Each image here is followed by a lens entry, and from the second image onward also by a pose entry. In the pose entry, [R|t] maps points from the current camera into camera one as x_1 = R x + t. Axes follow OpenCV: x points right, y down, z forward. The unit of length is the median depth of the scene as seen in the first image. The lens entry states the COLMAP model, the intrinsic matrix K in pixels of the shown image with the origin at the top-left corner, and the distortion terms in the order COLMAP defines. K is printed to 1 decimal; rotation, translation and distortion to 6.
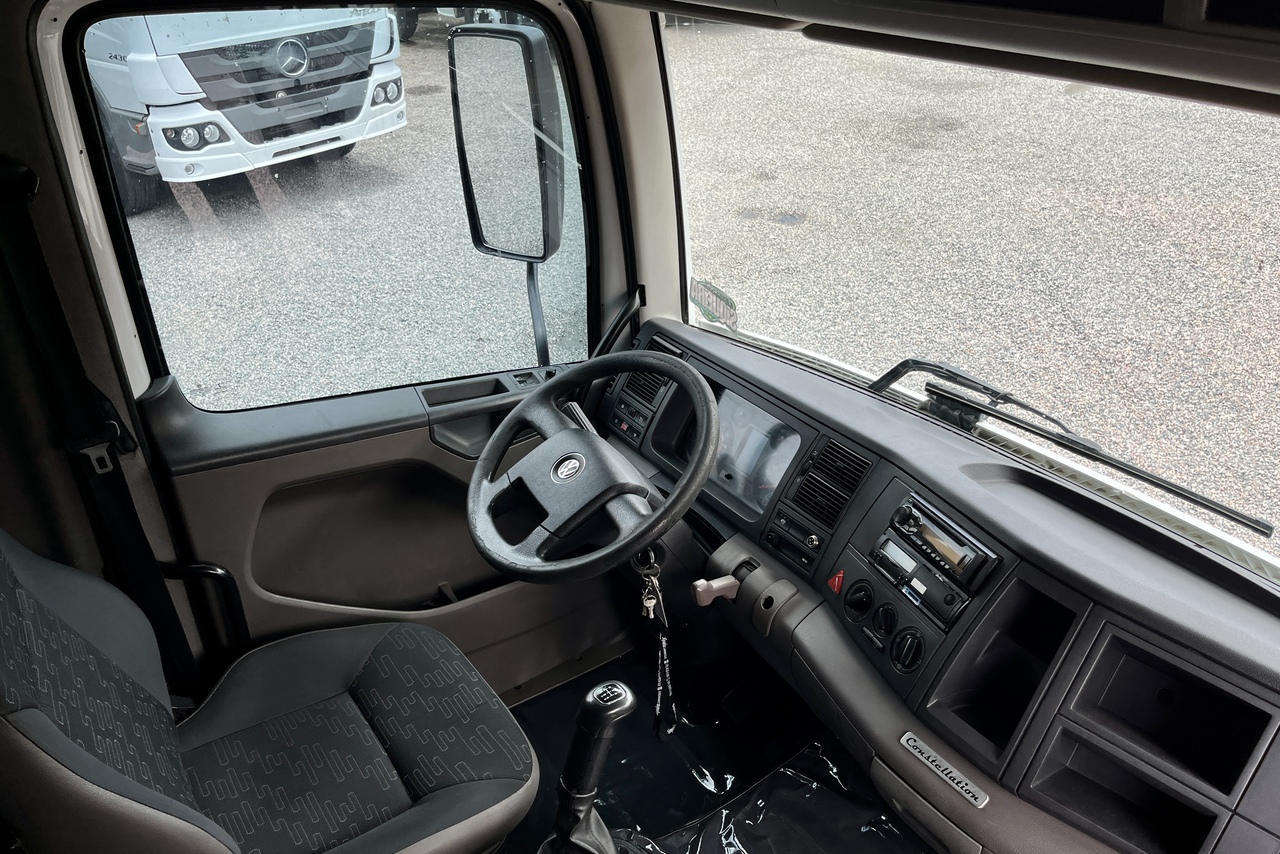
lens RADIAL K [[987.4, 0, 636.6], [0, 987.4, 382.5], [0, 0, 1]] dist [0.062011, 0.001355]
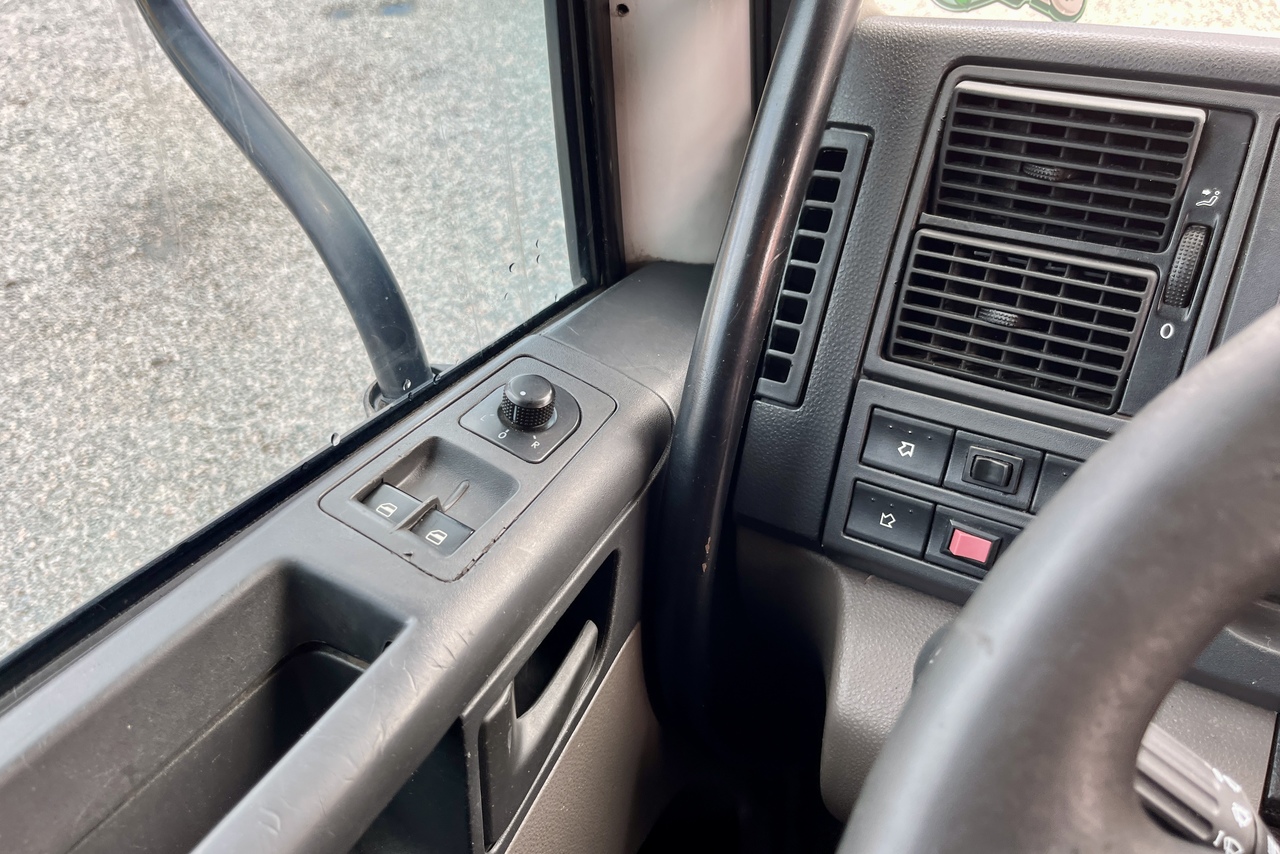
lens RADIAL K [[987.4, 0, 636.6], [0, 987.4, 382.5], [0, 0, 1]] dist [0.062011, 0.001355]
pose [[0.883289, -0.332192, 0.330832, -0.035834], [0.271684, 0.937774, 0.216260, -0.014009], [-0.382085, -0.101138, 0.918576, 0.222749]]
